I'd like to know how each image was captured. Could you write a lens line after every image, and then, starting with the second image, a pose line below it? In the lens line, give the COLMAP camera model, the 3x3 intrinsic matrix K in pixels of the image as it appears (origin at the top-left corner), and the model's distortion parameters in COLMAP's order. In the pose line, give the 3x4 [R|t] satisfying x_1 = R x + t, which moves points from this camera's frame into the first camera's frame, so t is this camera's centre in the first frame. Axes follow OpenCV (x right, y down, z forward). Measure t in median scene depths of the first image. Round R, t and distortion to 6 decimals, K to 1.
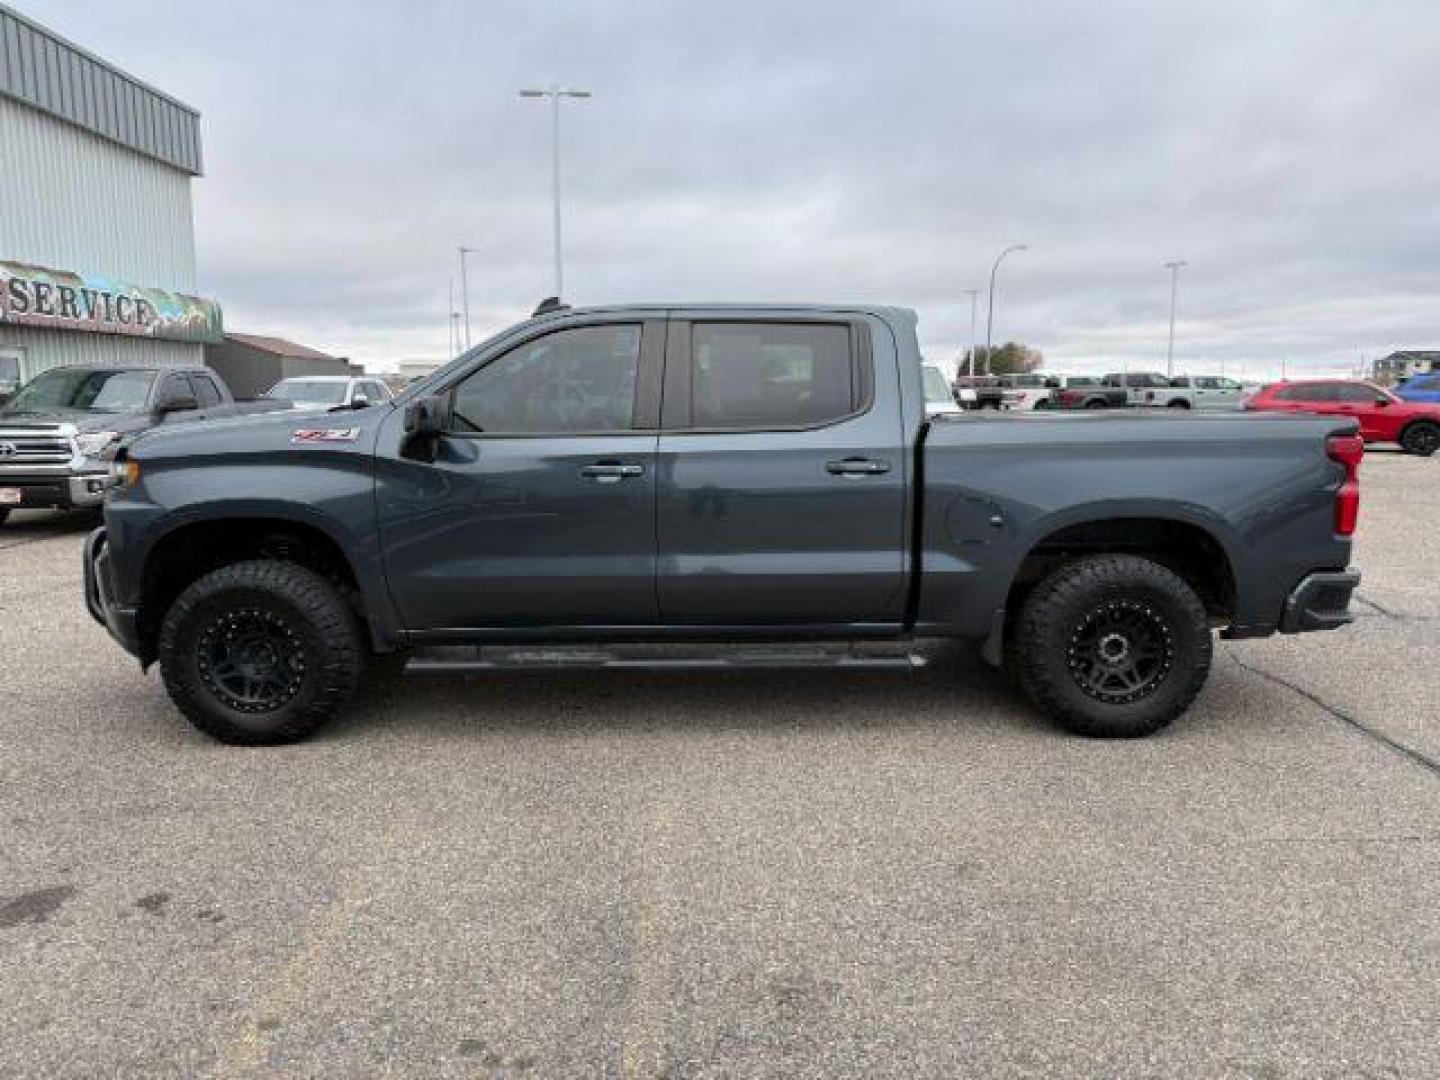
lens RADIAL K [[1027.6, 0, 728.9], [0, 1027.6, 542.6], [0, 0, 1]] dist [0.033818, -0.040328]
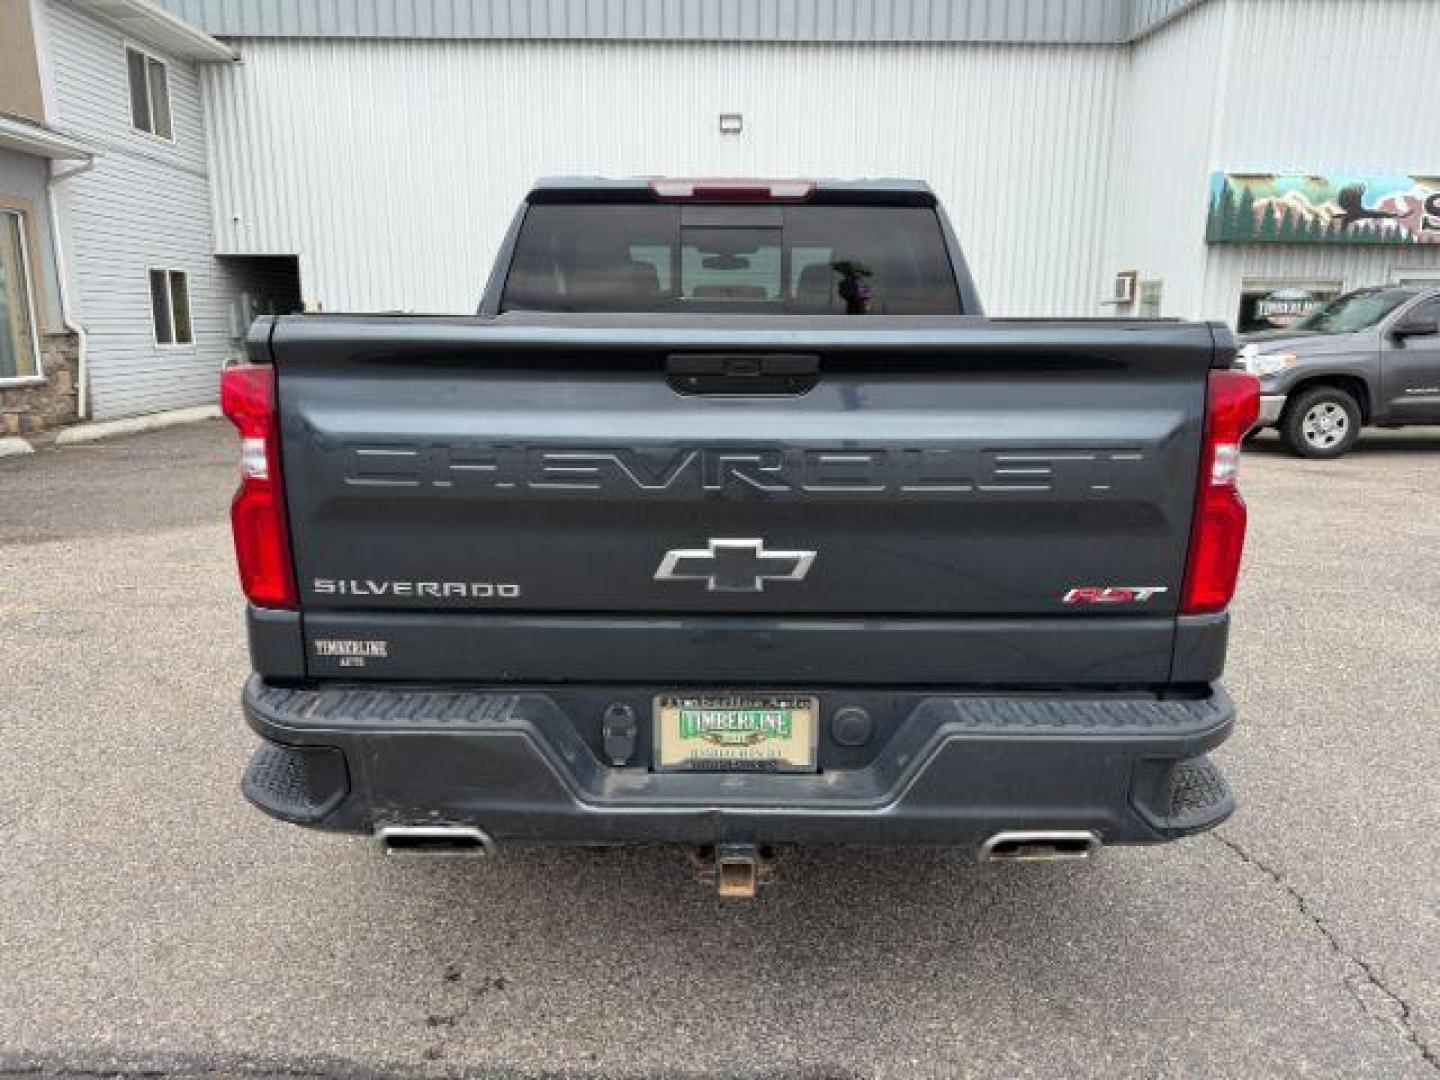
lens RADIAL K [[1027.6, 0, 717.2], [0, 1027.6, 540.1], [0, 0, 1]] dist [0.033818, -0.040328]
pose [[-0.001283, 0.208330, -0.978058, 0.272854], [-0.148184, 0.967221, 0.206216, -0.041087], [0.988959, 0.145197, 0.029630, 0.323415]]
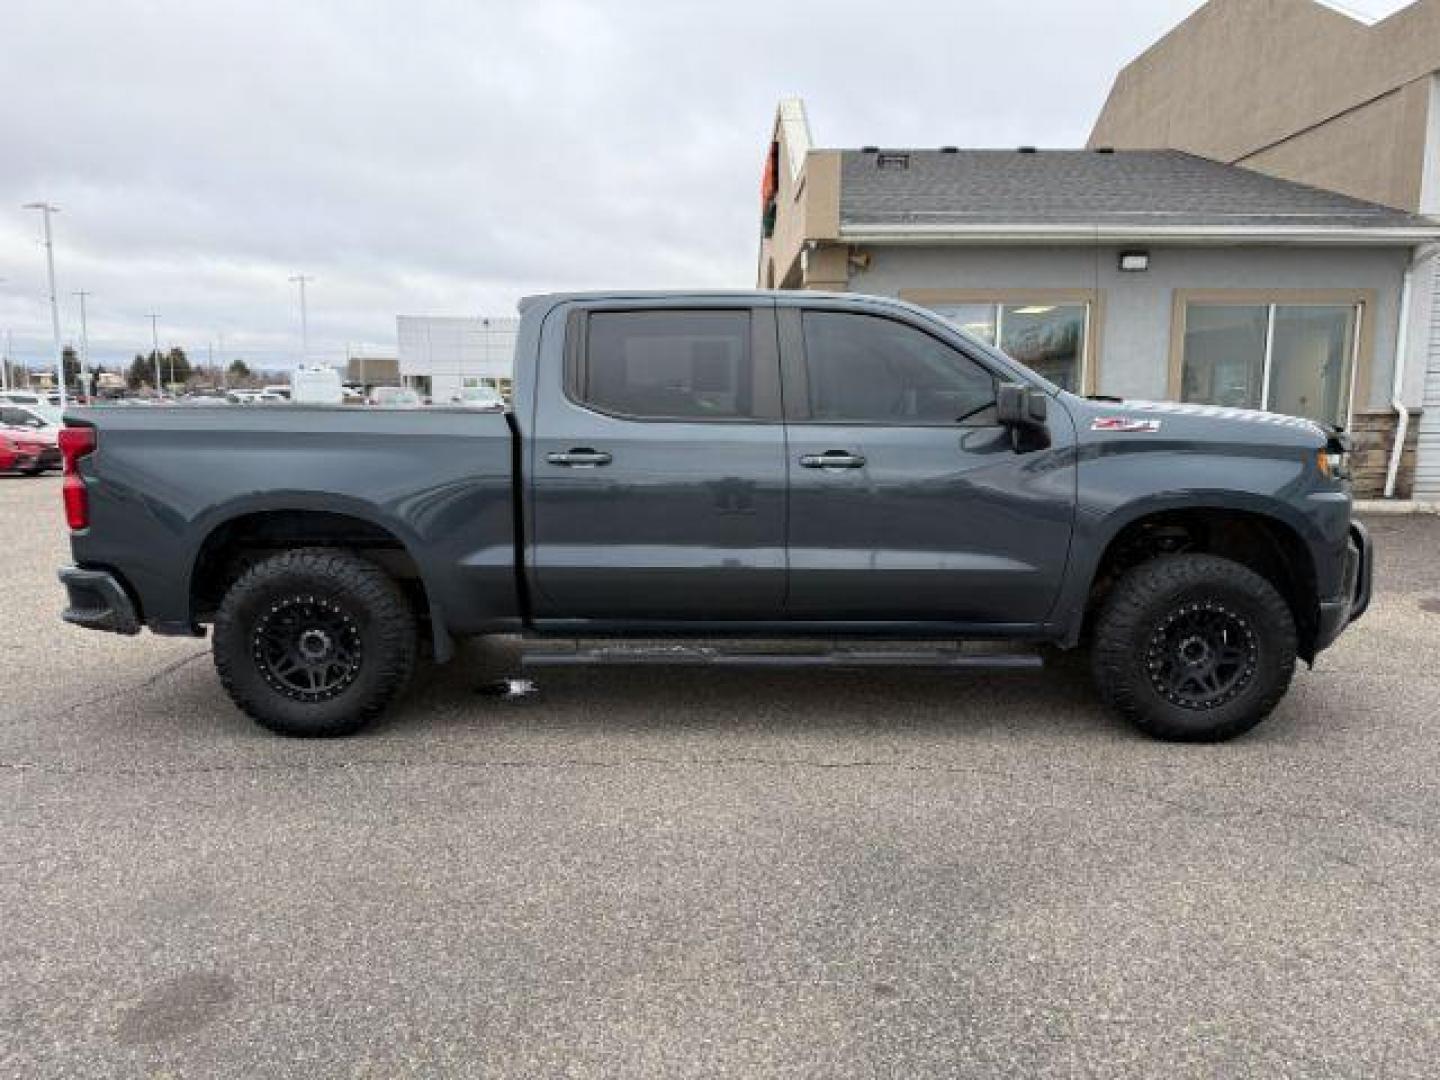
lens RADIAL K [[1027.6, 0, 716.3], [0, 1027.6, 537.4], [0, 0, 1]] dist [0.033818, -0.040328]
pose [[-0.999901, -0.002016, 0.013947, -0.015908], [0.001959, 0.960210, 0.279271, -0.091926], [-0.013955, 0.279270, -0.960111, 0.647066]]
